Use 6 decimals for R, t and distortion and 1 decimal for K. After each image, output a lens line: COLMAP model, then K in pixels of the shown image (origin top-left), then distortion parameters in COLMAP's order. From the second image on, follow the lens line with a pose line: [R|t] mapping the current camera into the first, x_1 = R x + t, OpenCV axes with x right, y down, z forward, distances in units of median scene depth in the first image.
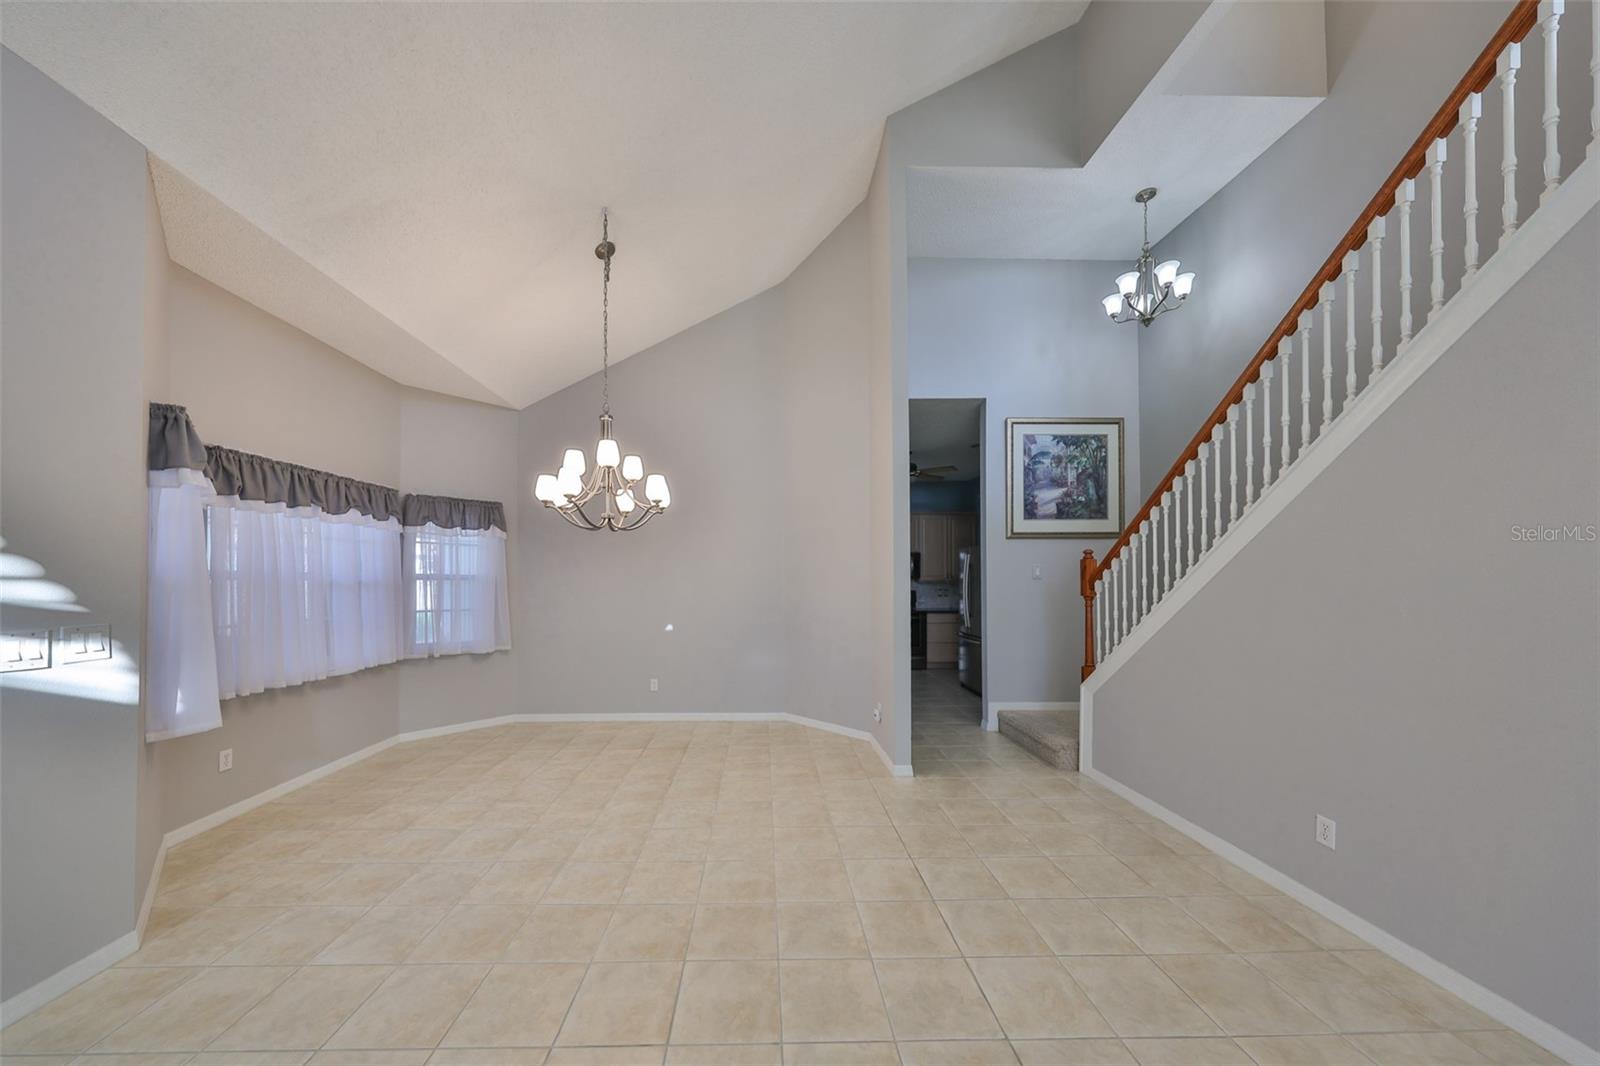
lens RADIAL K [[523.5, 0, 771.2], [0, 523.5, 578.4], [0, 0, 1]] dist [-0.008162, -0.000006]
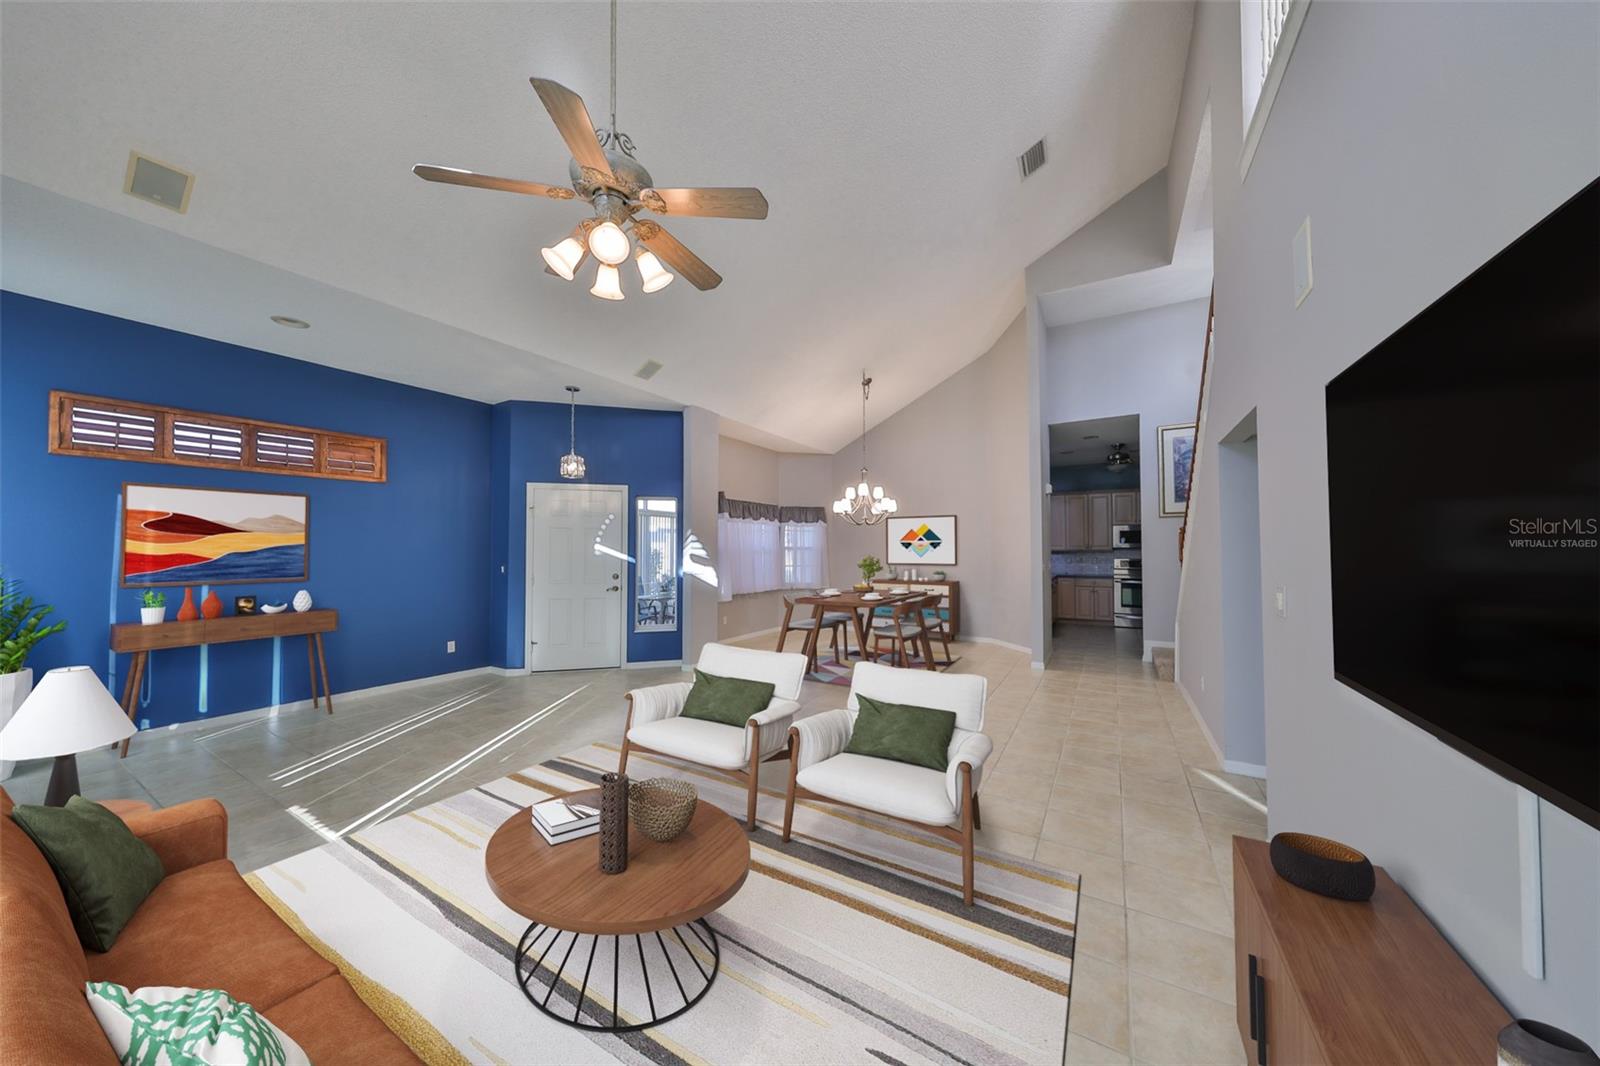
lens RADIAL K [[517.0, 0, 809.8], [0, 517.0, 541.7], [0, 0, 1]] dist [-0.000473, -0.000081]
pose [[0.861704, -0.010954, -0.507294, 0.452367], [0.002922, 0.999858, -0.016626, 0.005962], [0.507404, 0.012844, 0.861613, -0.737849]]
